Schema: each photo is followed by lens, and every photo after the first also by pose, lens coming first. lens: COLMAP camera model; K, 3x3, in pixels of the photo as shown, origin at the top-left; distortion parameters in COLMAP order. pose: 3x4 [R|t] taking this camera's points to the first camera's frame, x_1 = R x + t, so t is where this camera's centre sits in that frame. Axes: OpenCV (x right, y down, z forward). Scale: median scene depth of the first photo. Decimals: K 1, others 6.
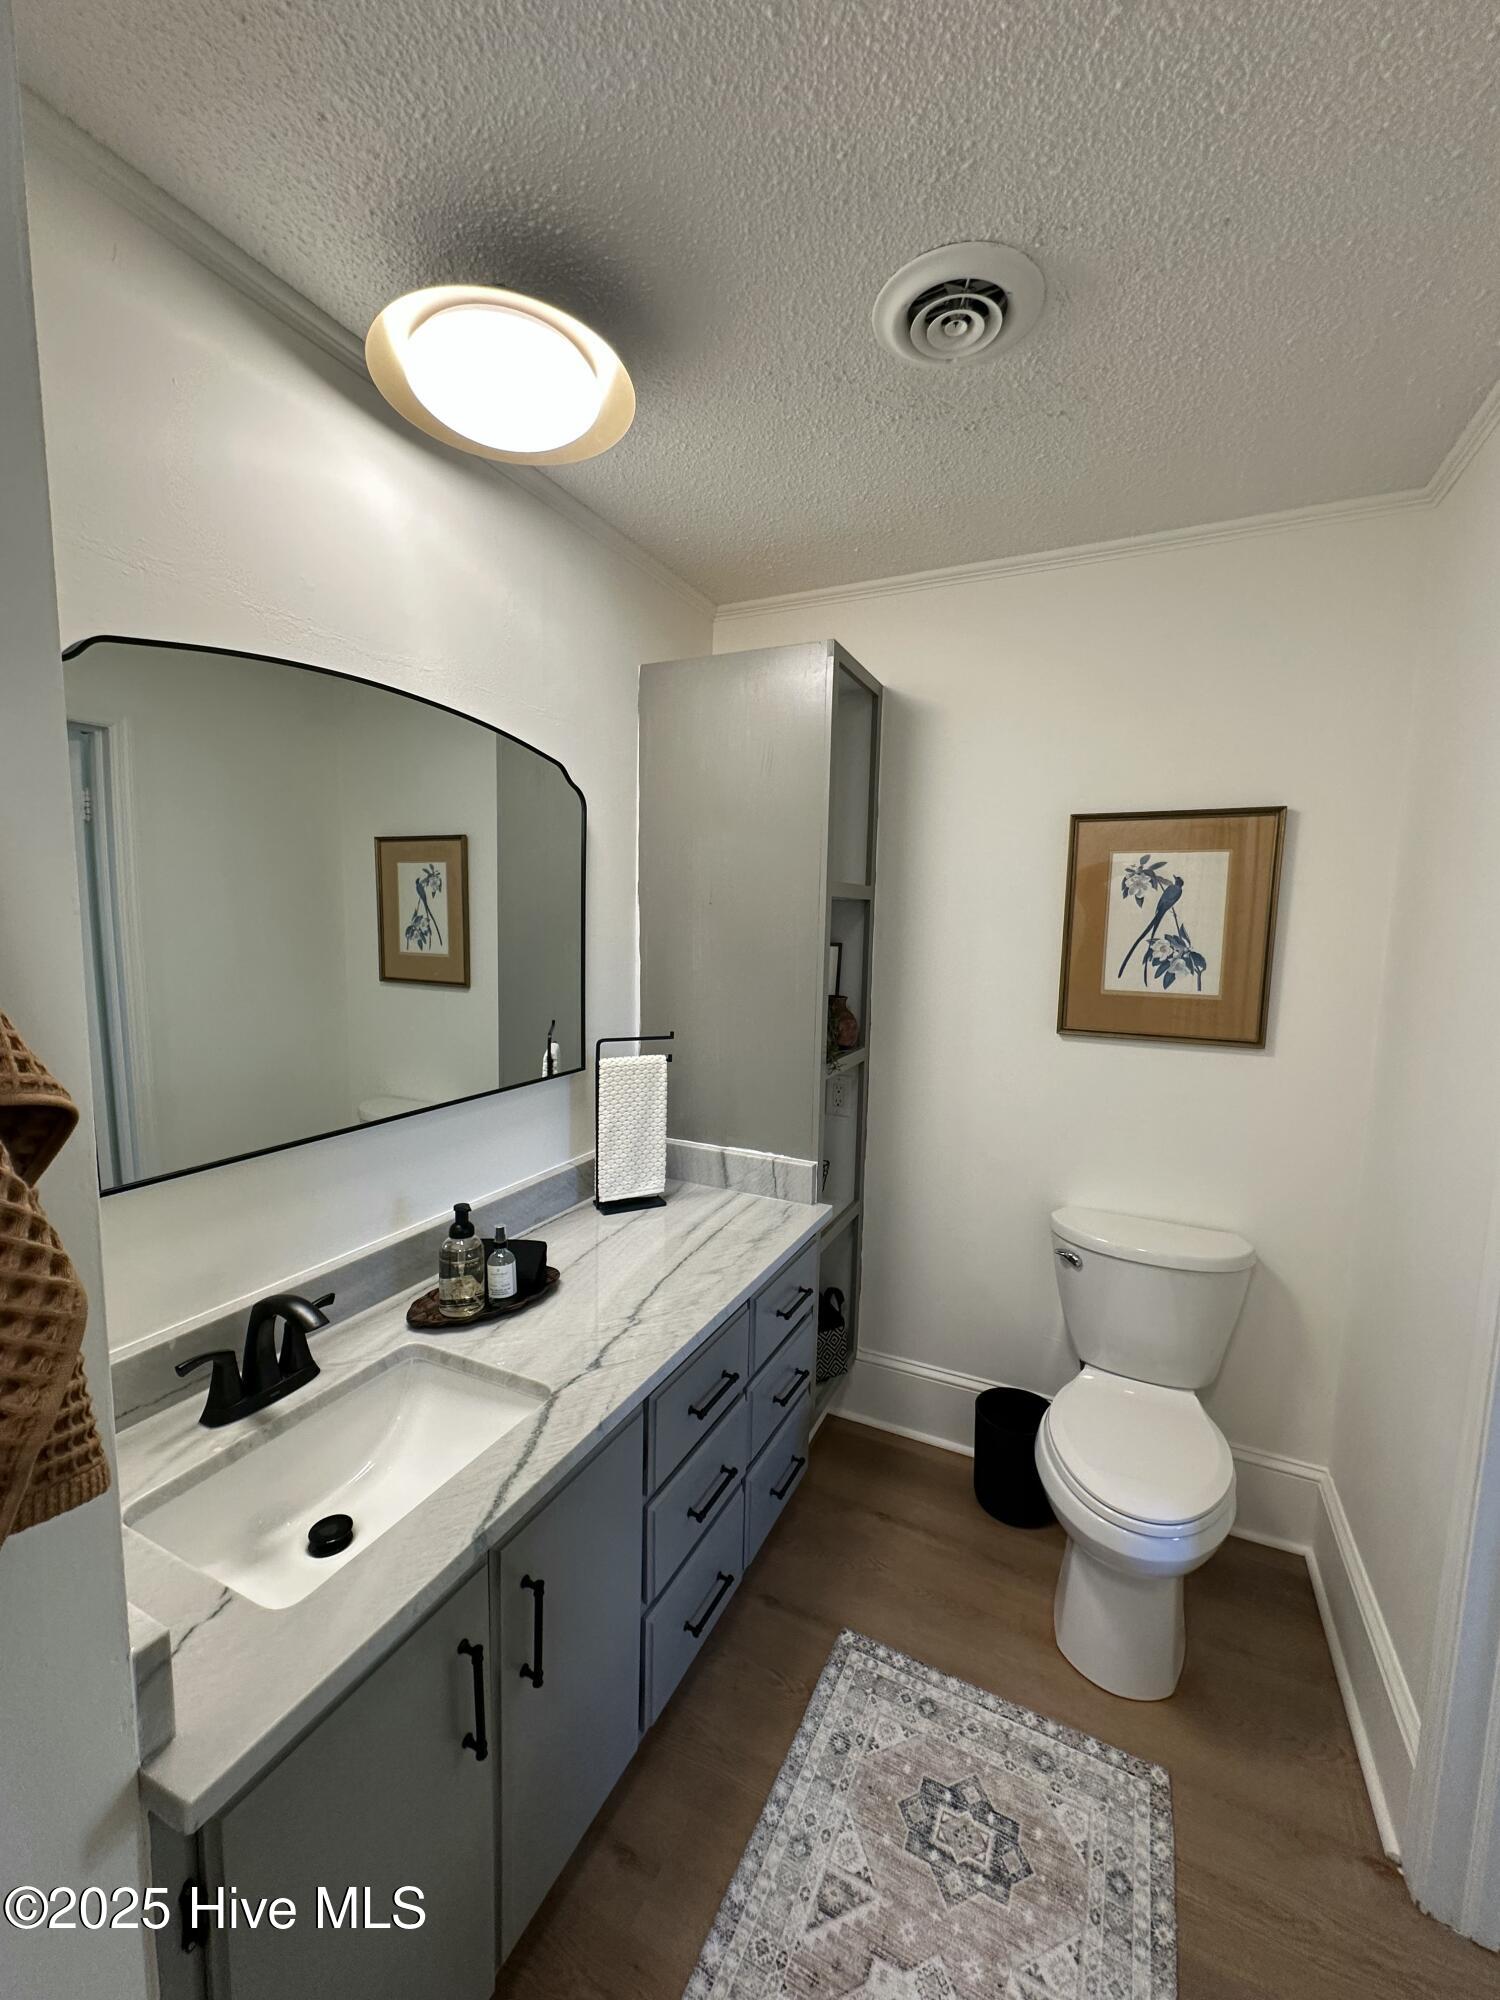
lens RADIAL K [[818.3, 0, 766.9], [0, 818.3, 1005.3], [0, 0, 1]] dist [-0.002026, -0.000181]
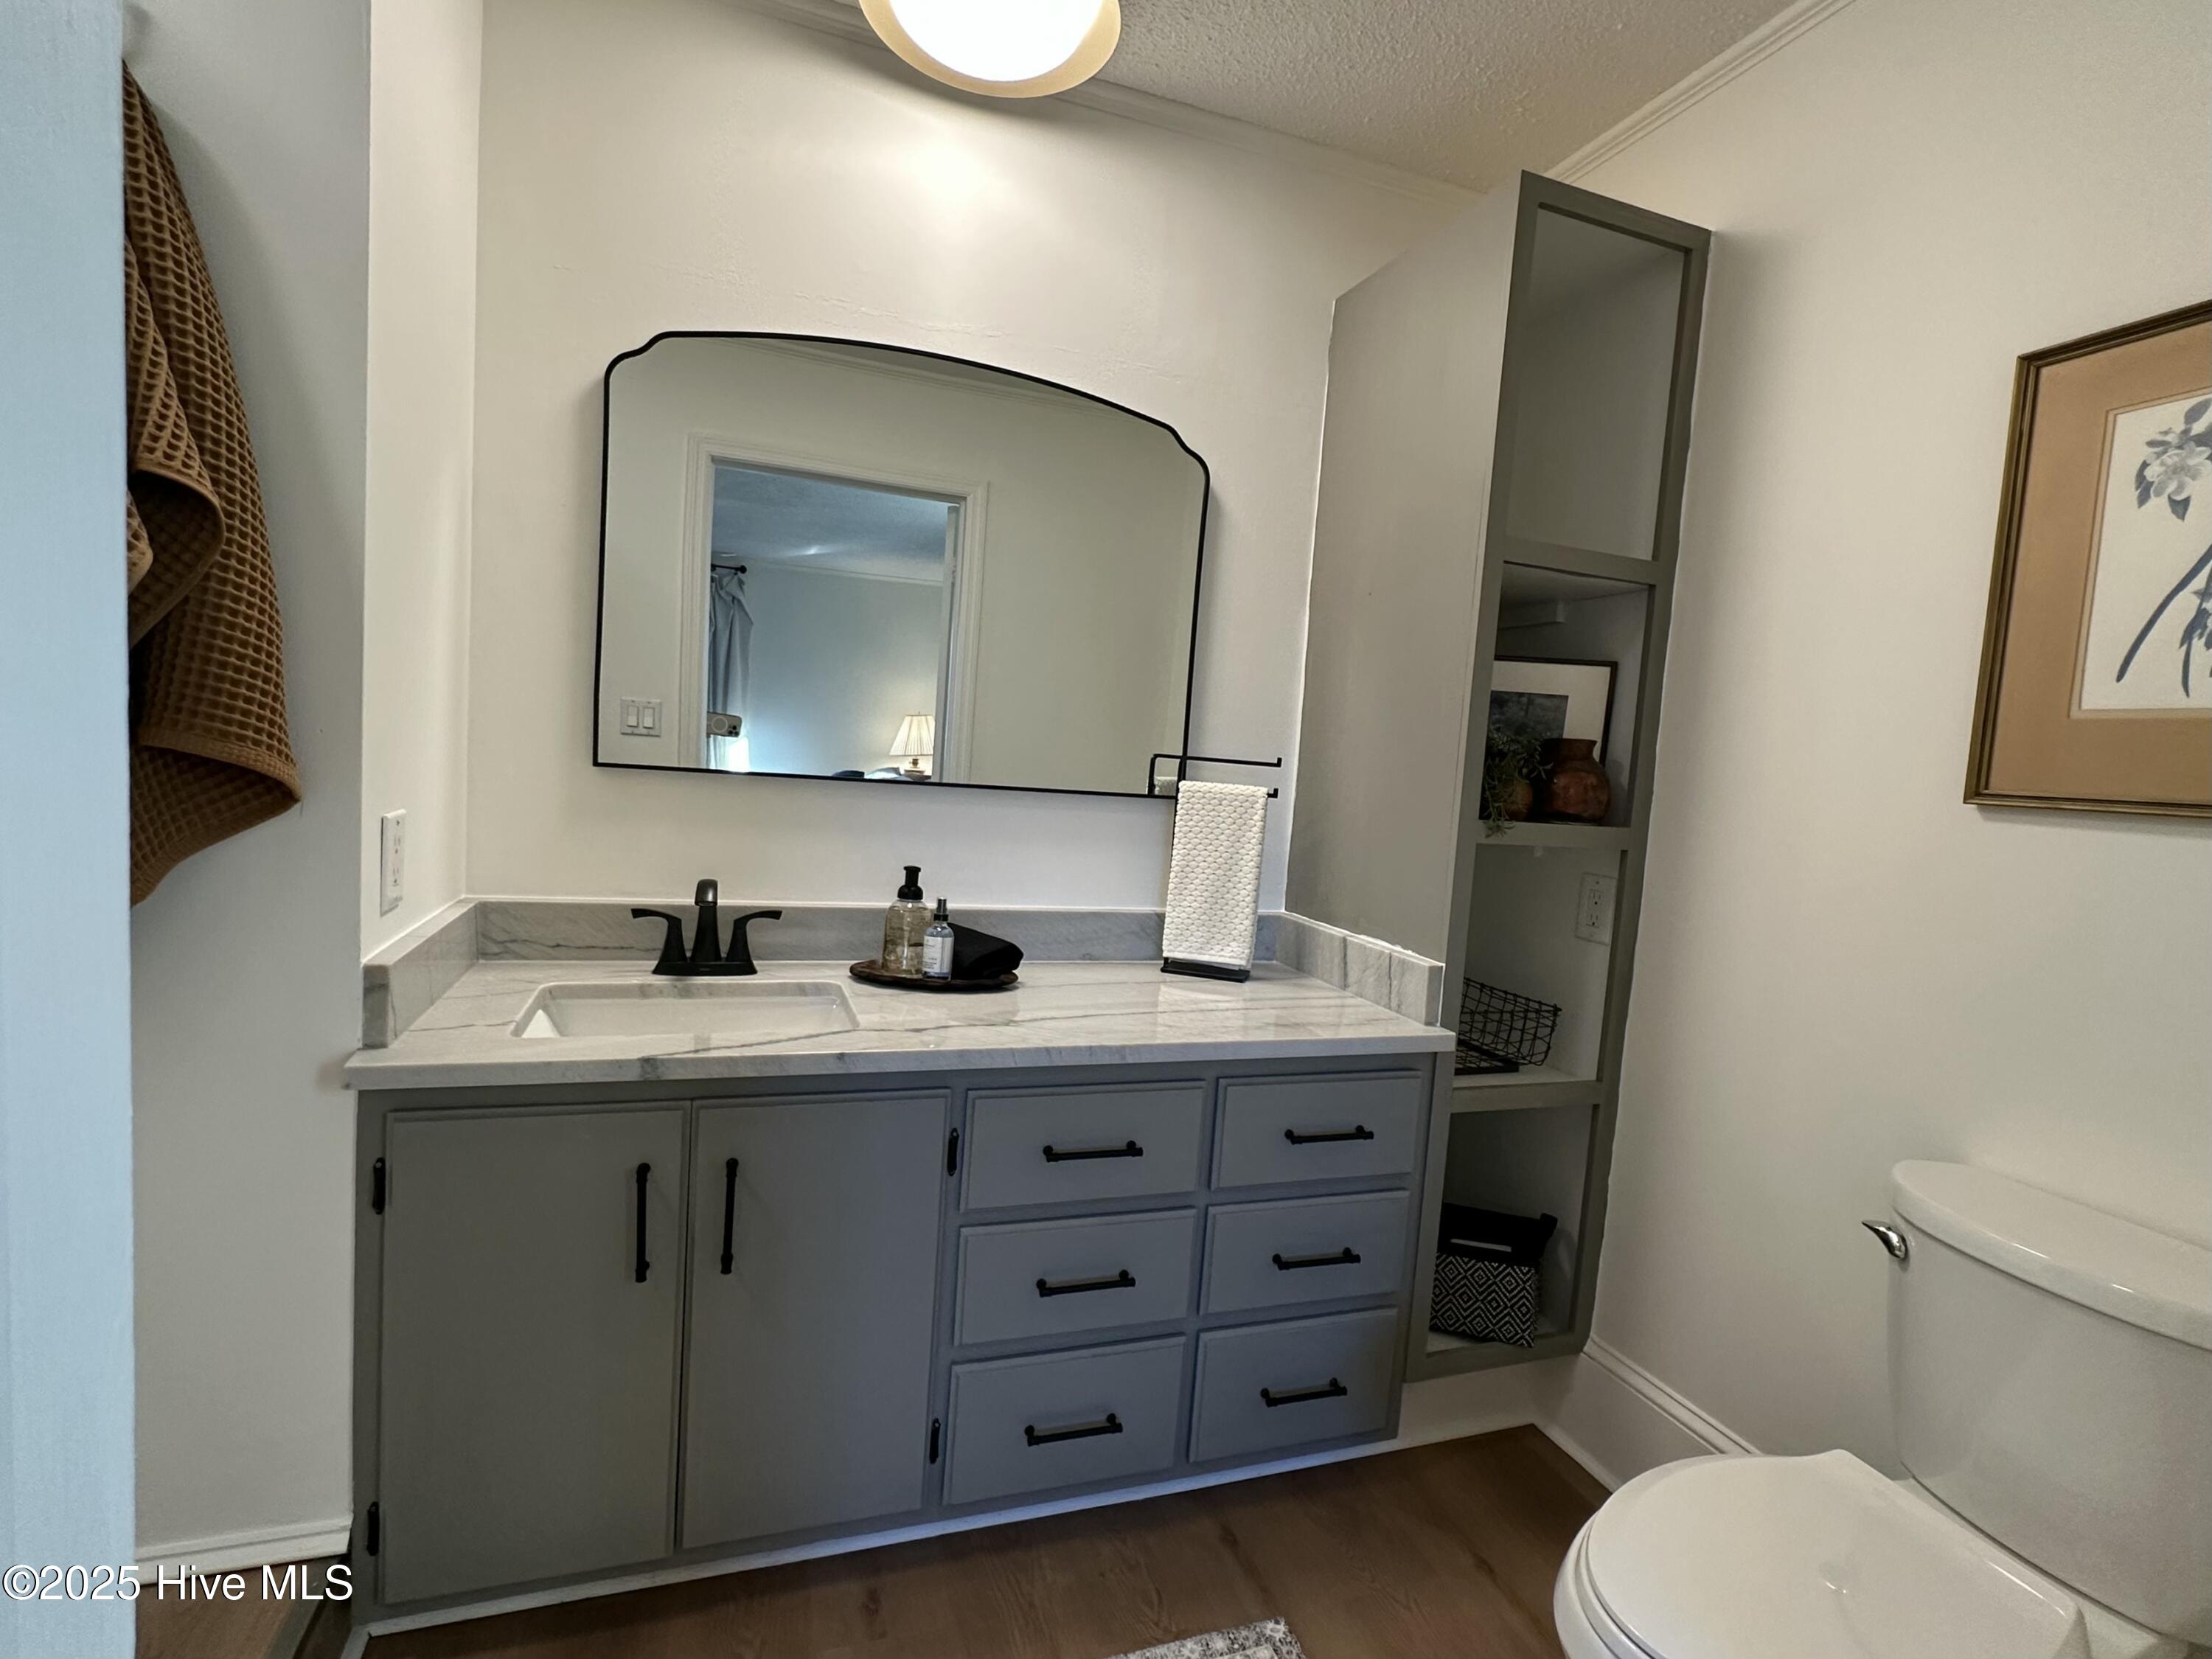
lens RADIAL K [[1096.9, 0, 1106.1], [0, 1096.9, 843.7], [0, 0, 1]] dist [0.002672, 0.000461]
pose [[0.694301, 0.082043, -0.714993, 0.502814], [-0.130814, 0.991318, -0.013278, 0.144433], [0.707696, 0.102751, 0.699005, 0.180511]]
